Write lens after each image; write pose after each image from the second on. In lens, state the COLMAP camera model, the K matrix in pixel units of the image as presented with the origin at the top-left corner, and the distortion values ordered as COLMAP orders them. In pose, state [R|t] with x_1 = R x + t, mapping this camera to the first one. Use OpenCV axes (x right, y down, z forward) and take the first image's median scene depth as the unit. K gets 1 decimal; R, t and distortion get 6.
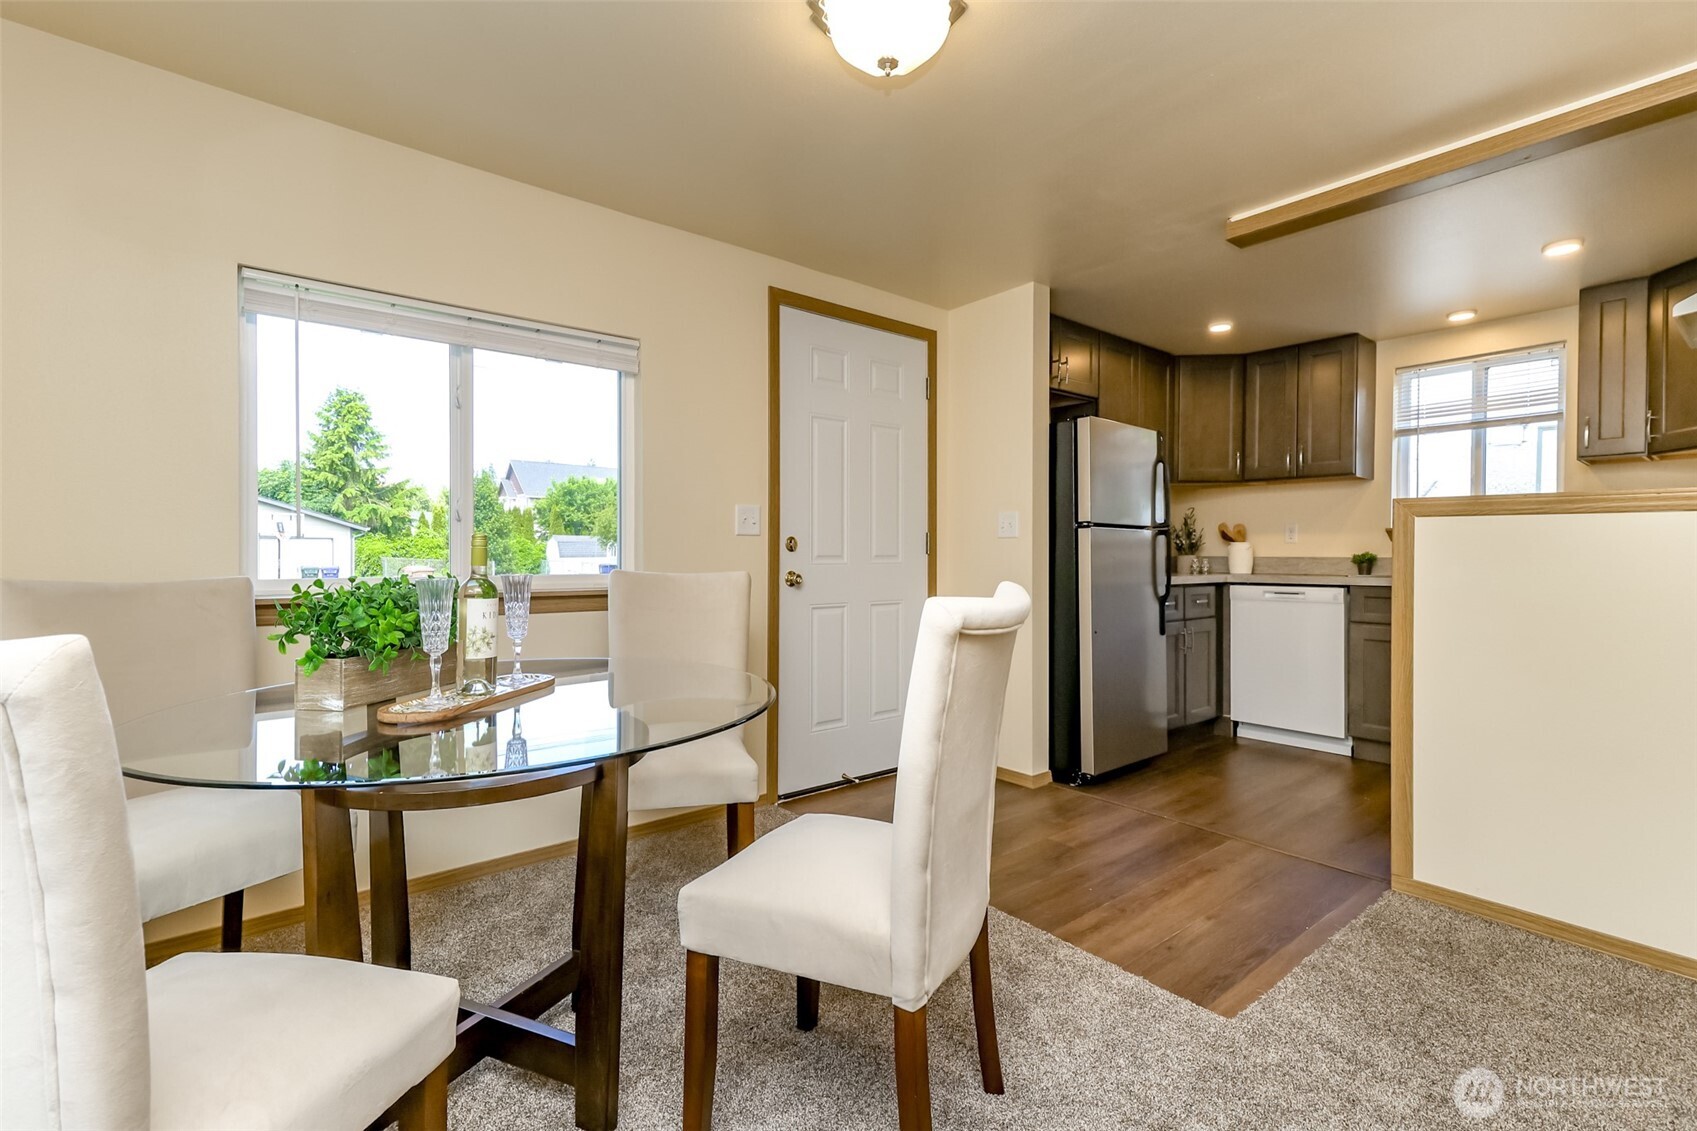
lens RADIAL K [[767.0, 0, 847.3], [0, 767.0, 565.7], [0, 0, 1]] dist [0.022438, -0.000597]
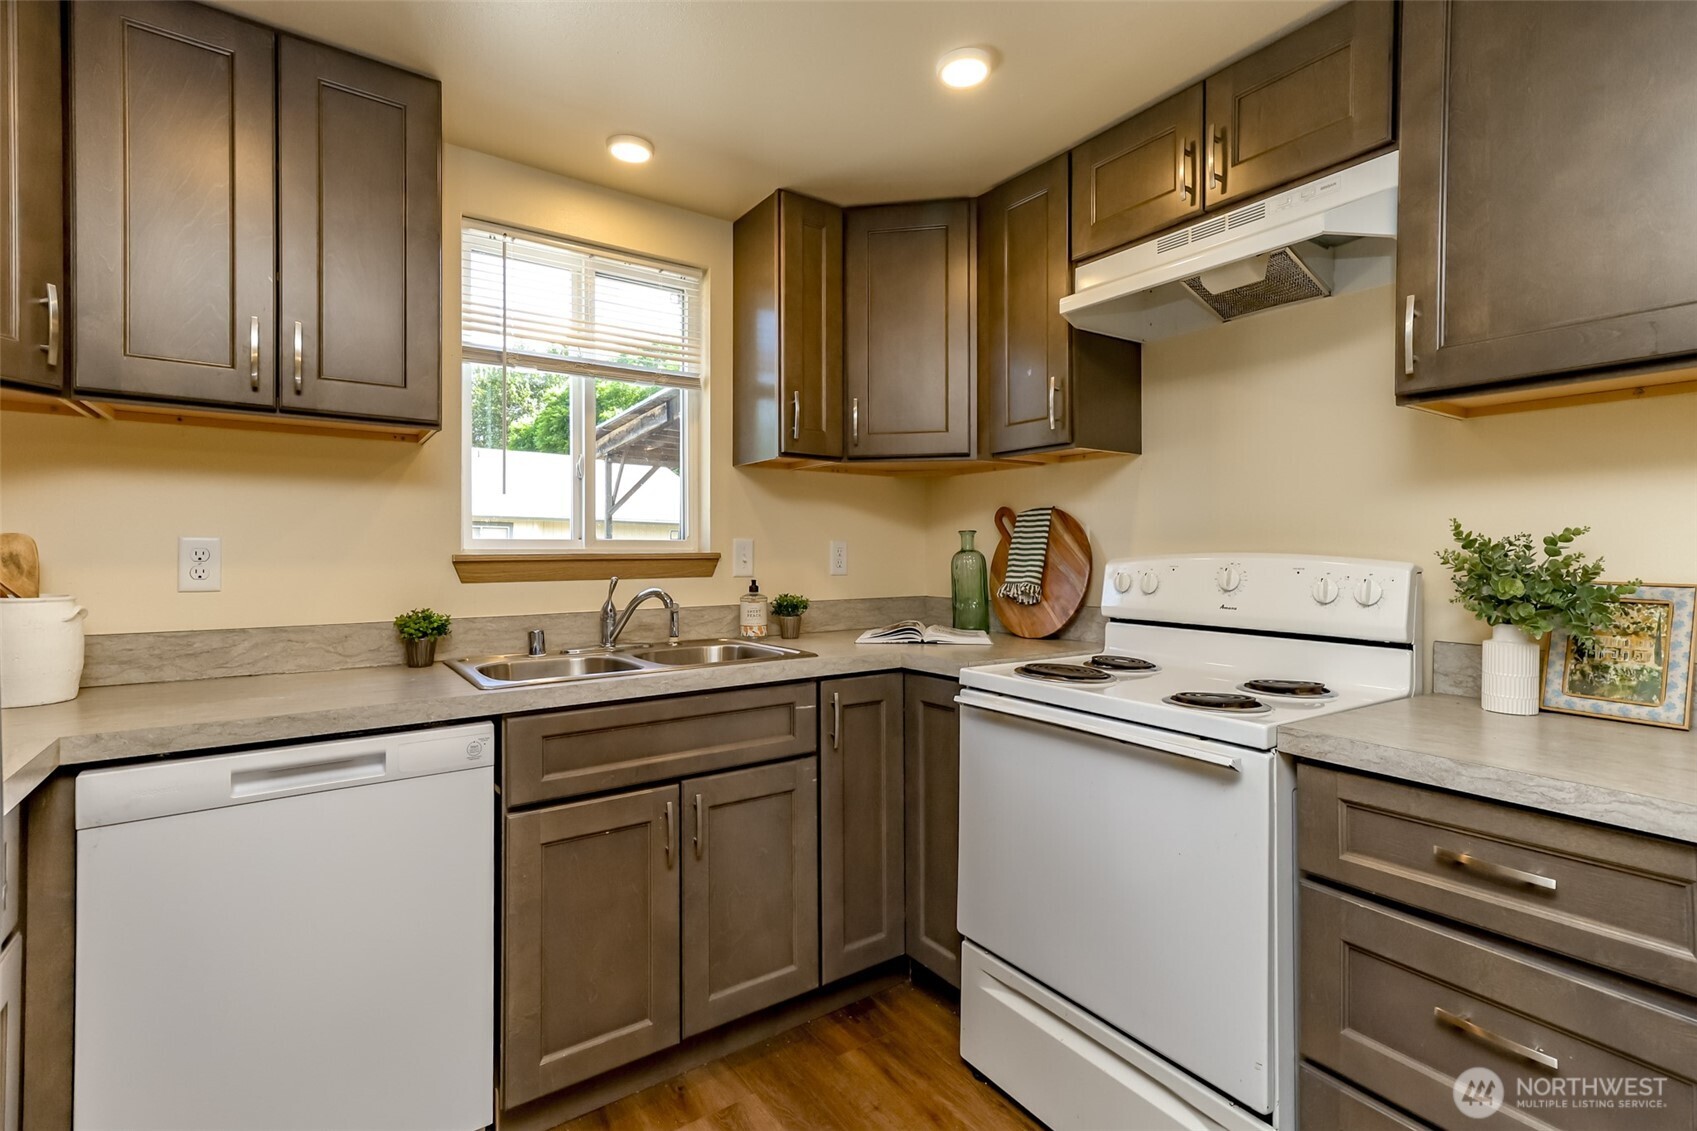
lens RADIAL K [[767.0, 0, 847.3], [0, 767.0, 558.6], [0, 0, 1]] dist [0.022438, -0.000597]
pose [[0.076732, -0.011322, 0.996987, 0.259685], [0.009577, 0.999898, 0.010618, -0.050493], [-0.997006, 0.008733, 0.076833, 0.744307]]
